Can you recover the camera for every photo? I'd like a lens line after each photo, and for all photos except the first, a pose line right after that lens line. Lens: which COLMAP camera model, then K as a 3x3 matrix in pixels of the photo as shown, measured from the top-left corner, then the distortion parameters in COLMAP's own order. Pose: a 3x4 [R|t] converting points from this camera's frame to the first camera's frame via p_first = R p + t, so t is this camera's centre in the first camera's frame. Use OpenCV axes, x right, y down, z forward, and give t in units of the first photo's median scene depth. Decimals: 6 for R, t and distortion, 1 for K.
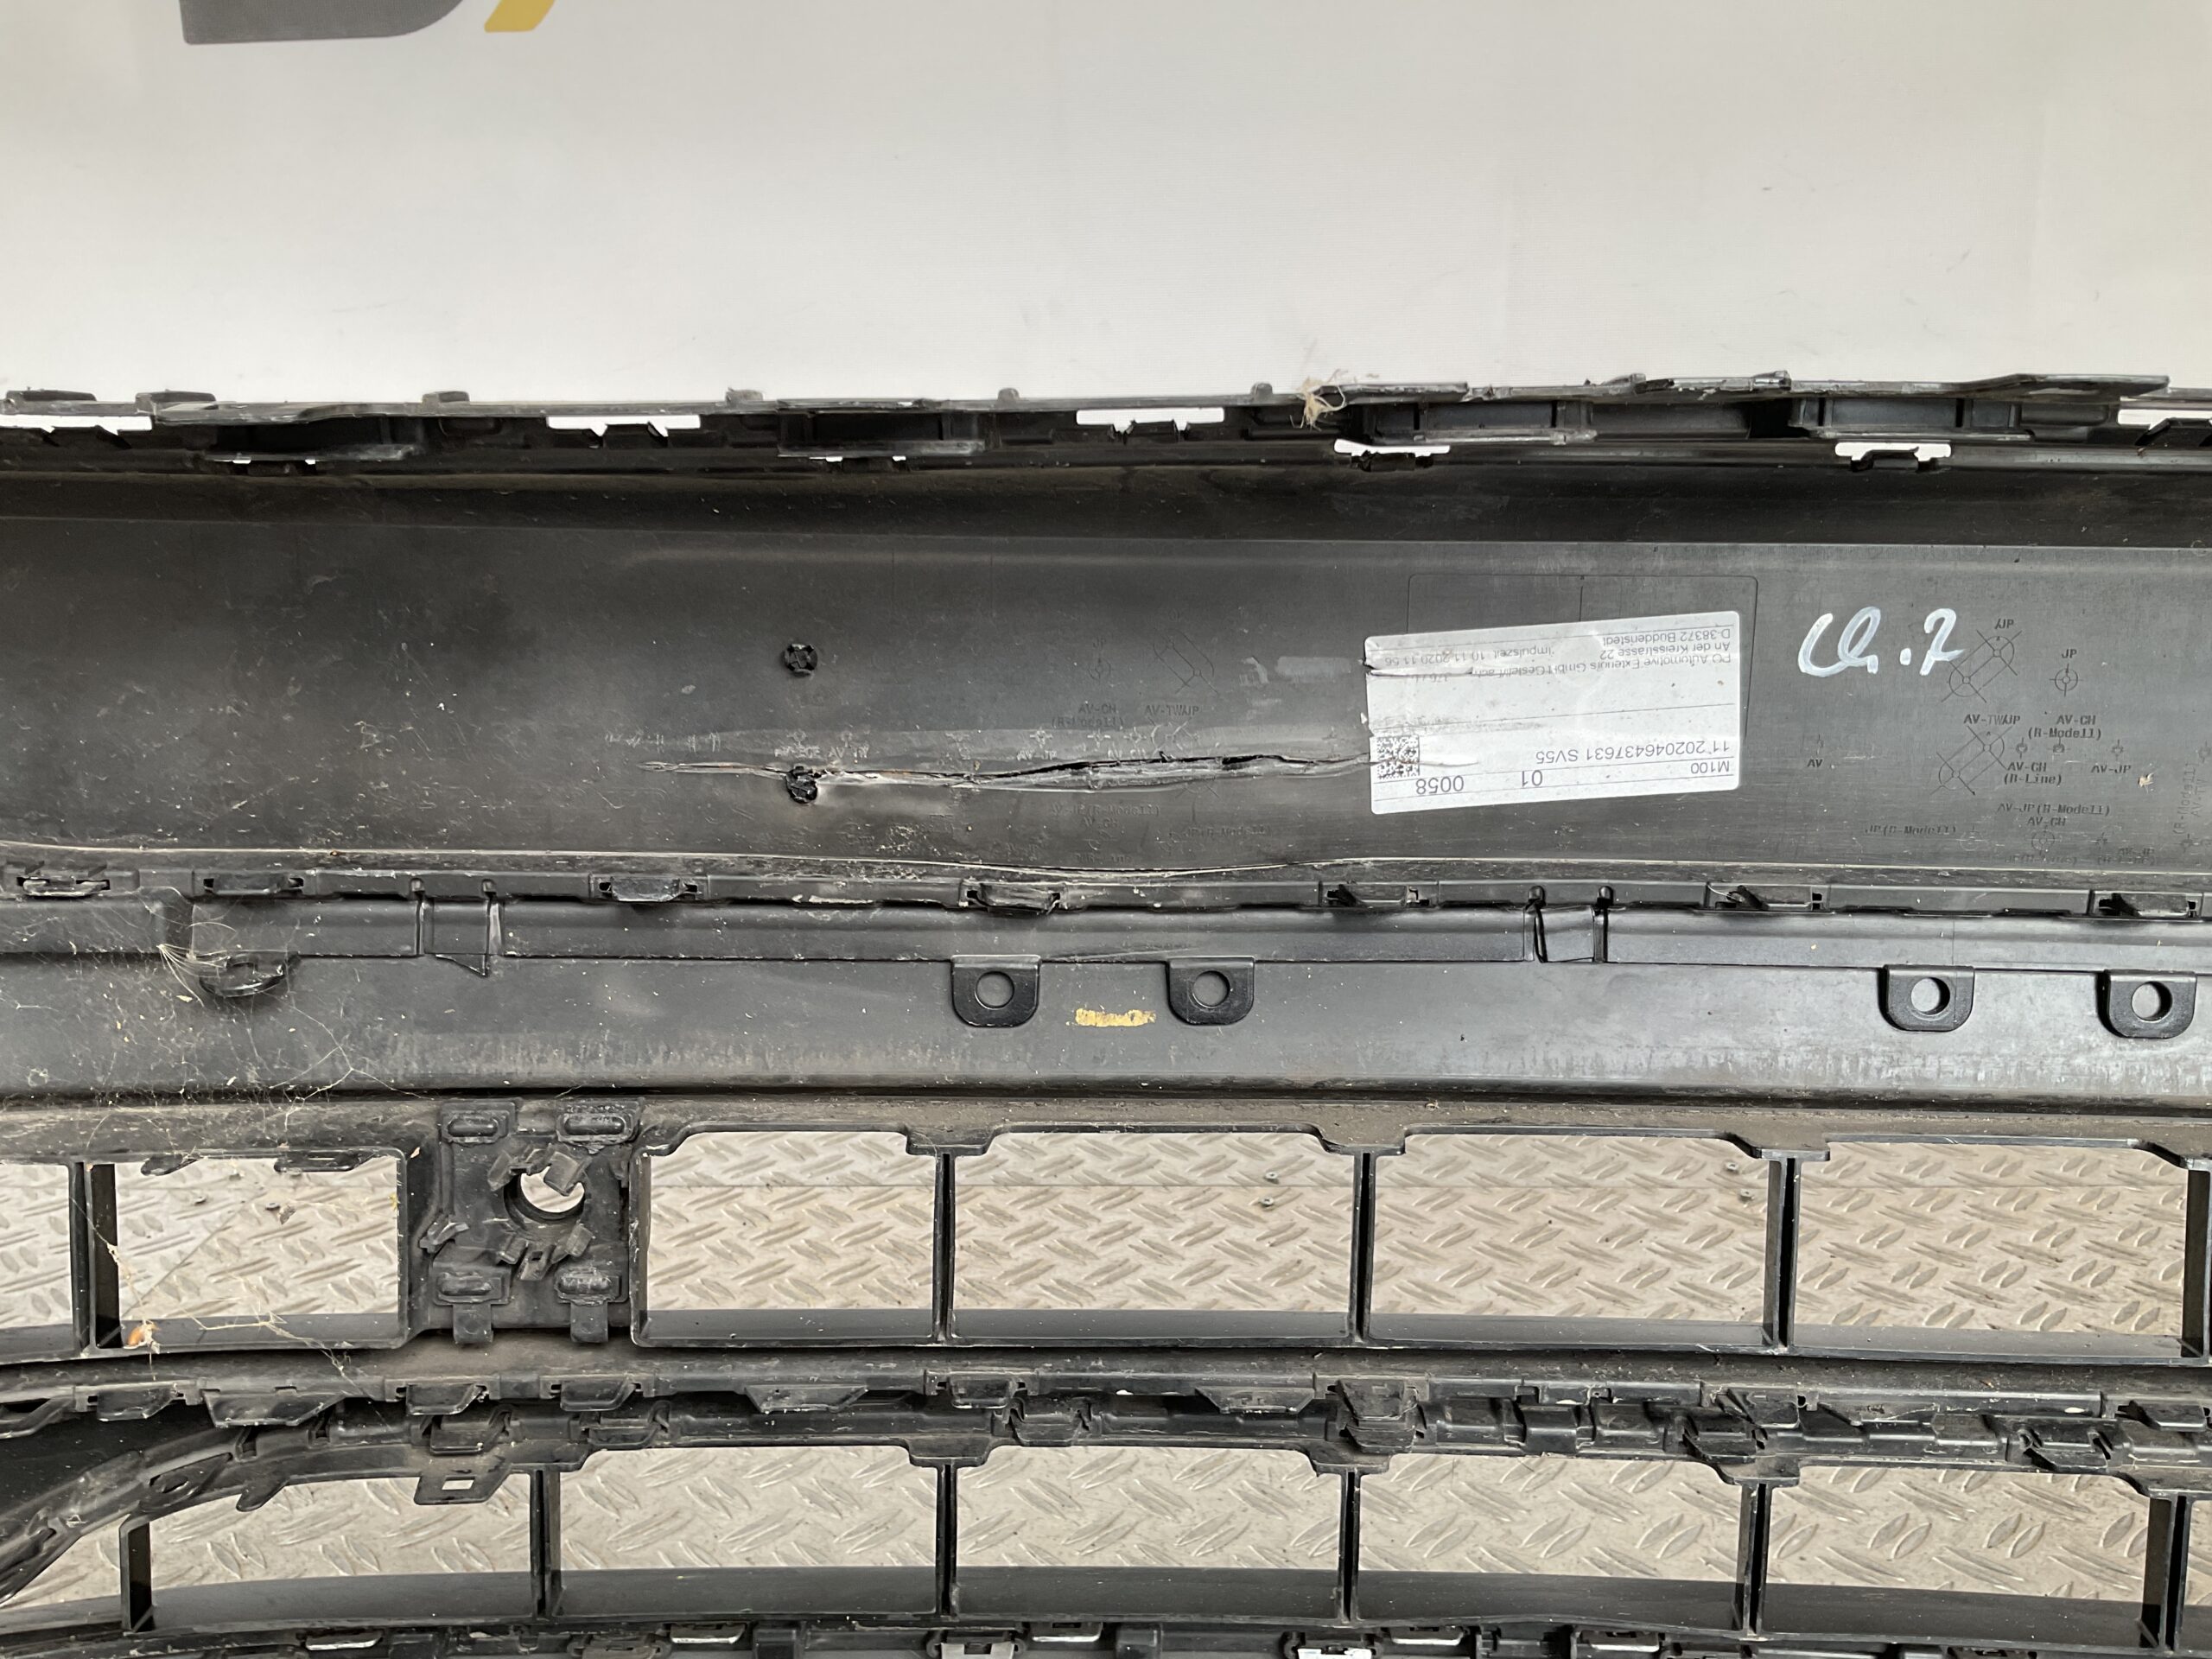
lens RADIAL K [[1846.1, 0, 1104.3], [0, 1846.1, 811.5], [0, 0, 1]] dist [0.071386, -0.150348]
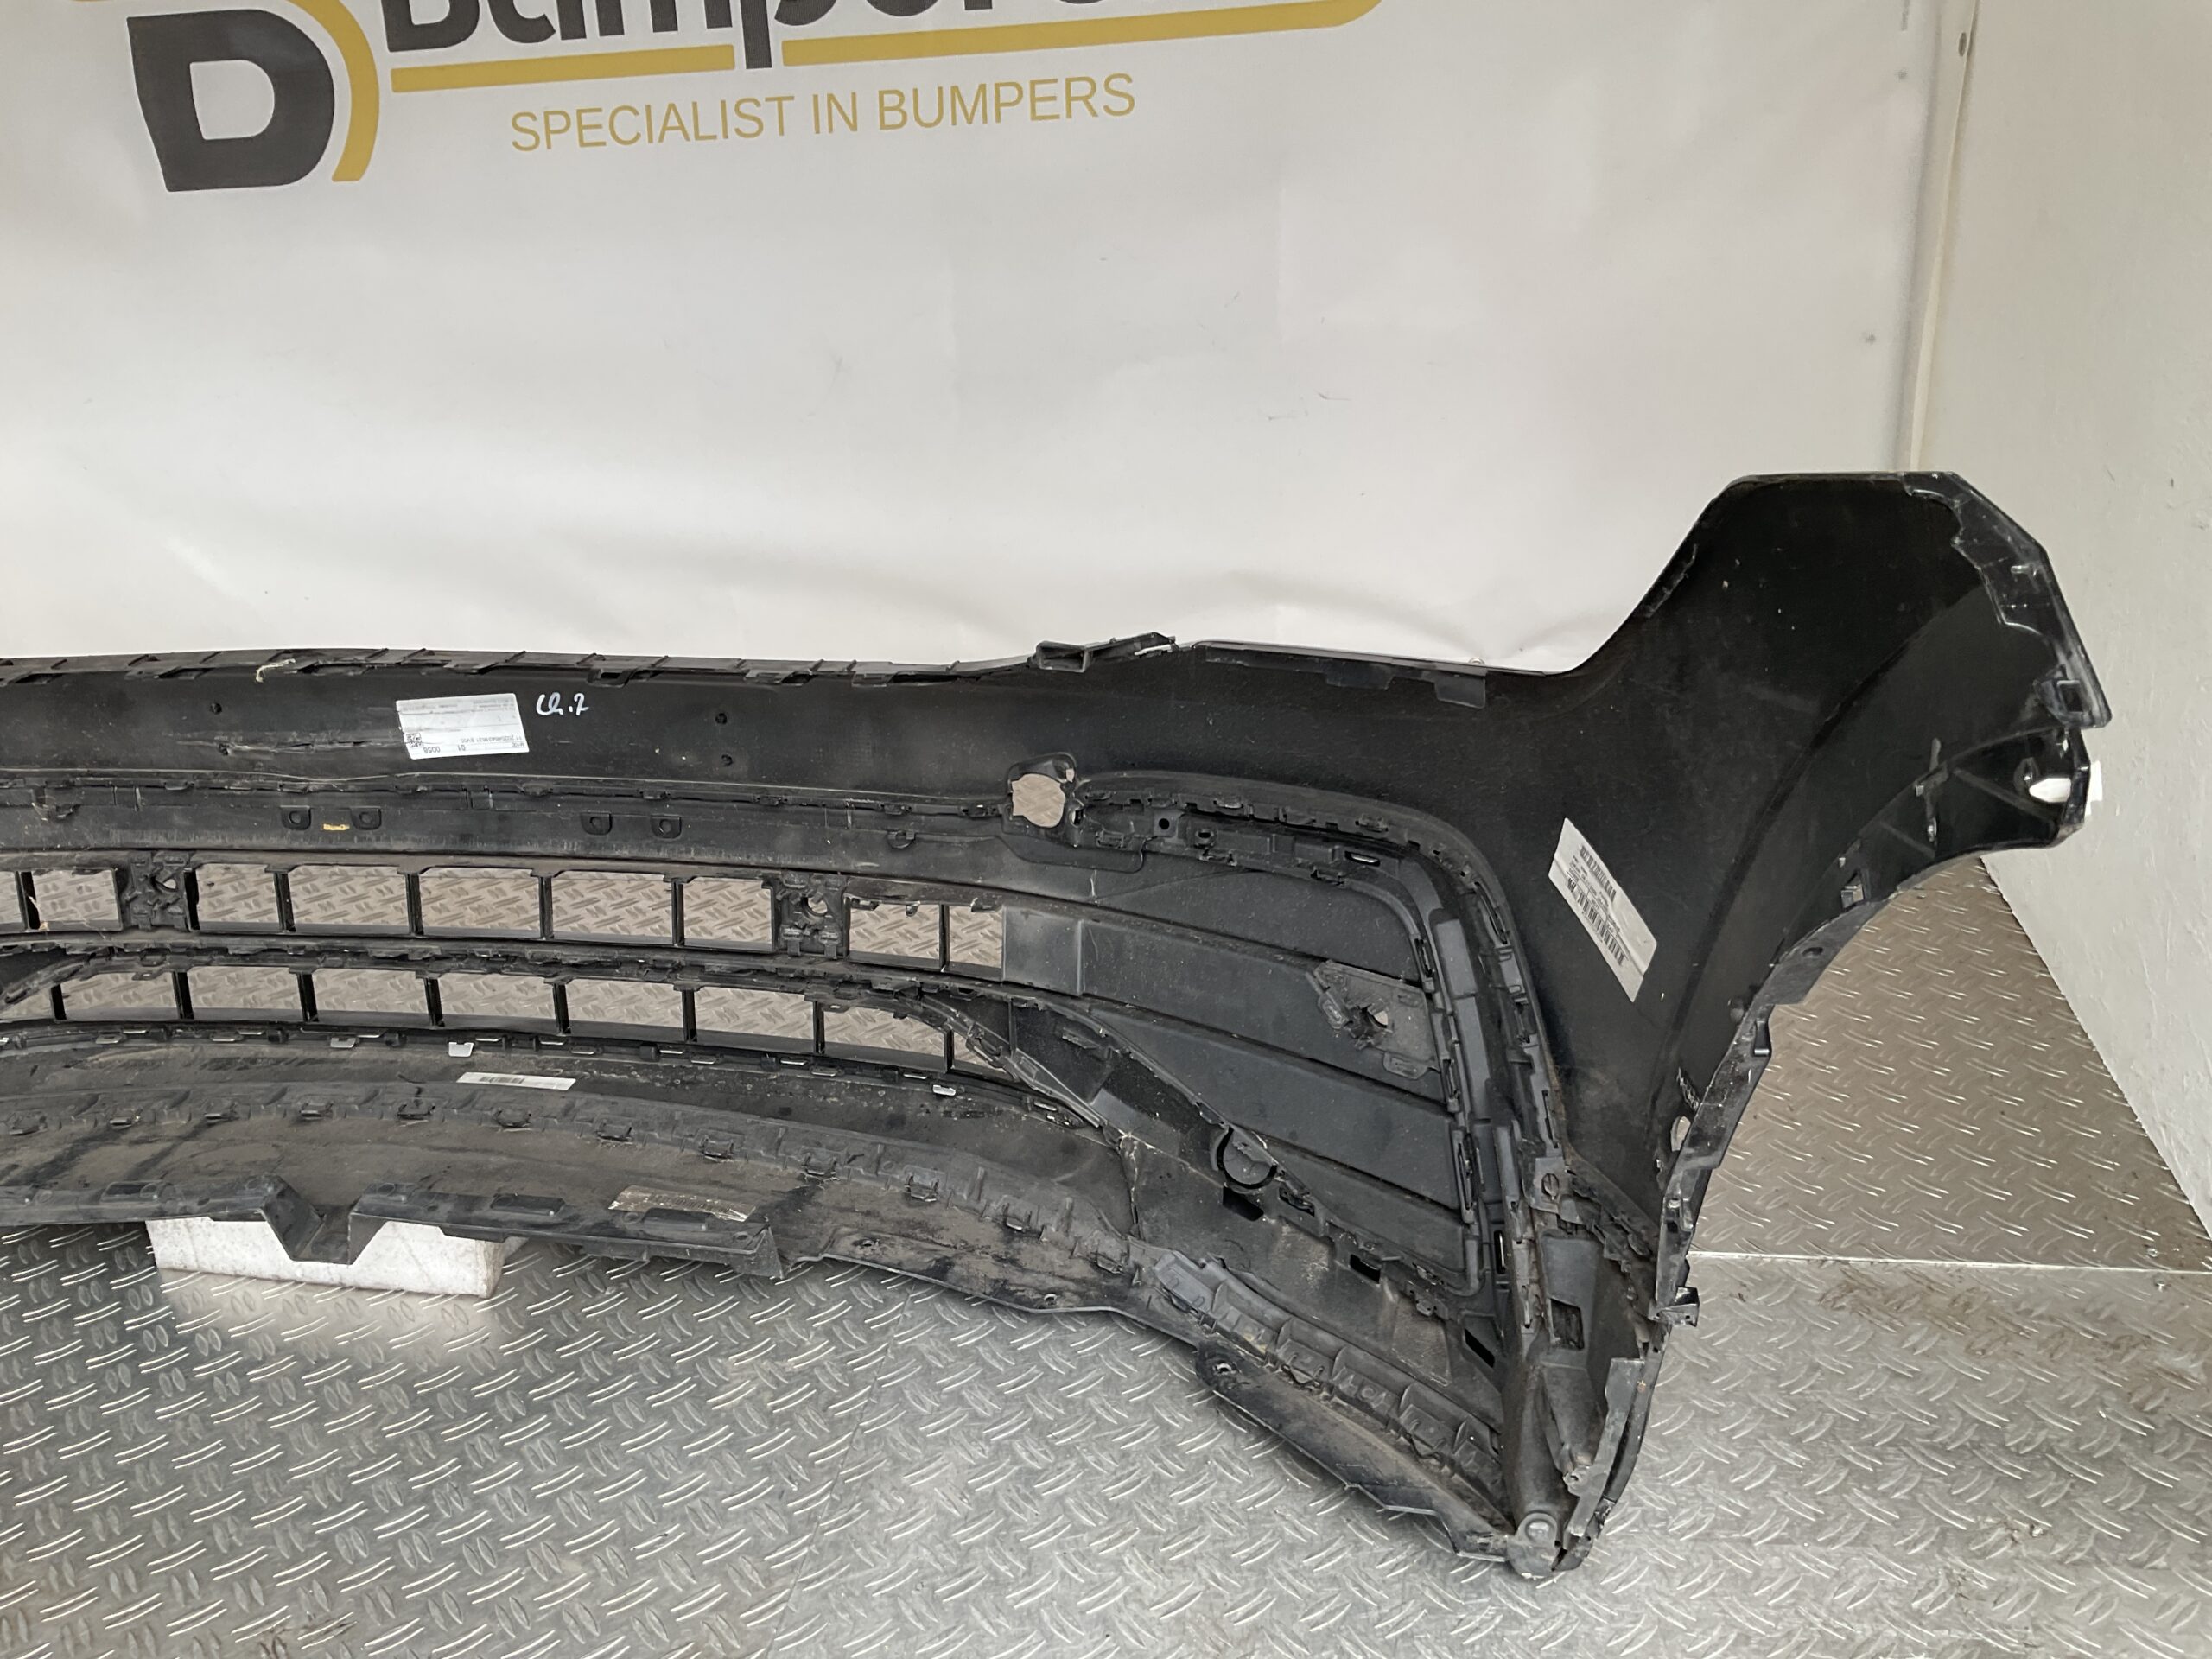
lens RADIAL K [[1846.1, 0, 1124.2], [0, 1846.1, 847.3], [0, 0, 1]] dist [0.071386, -0.150348]
pose [[0.990718, 0.011533, -0.135447, 1.663505], [0.014079, 0.982330, 0.186627, -0.395245], [0.135206, -0.186802, 0.973049, -1.729283]]
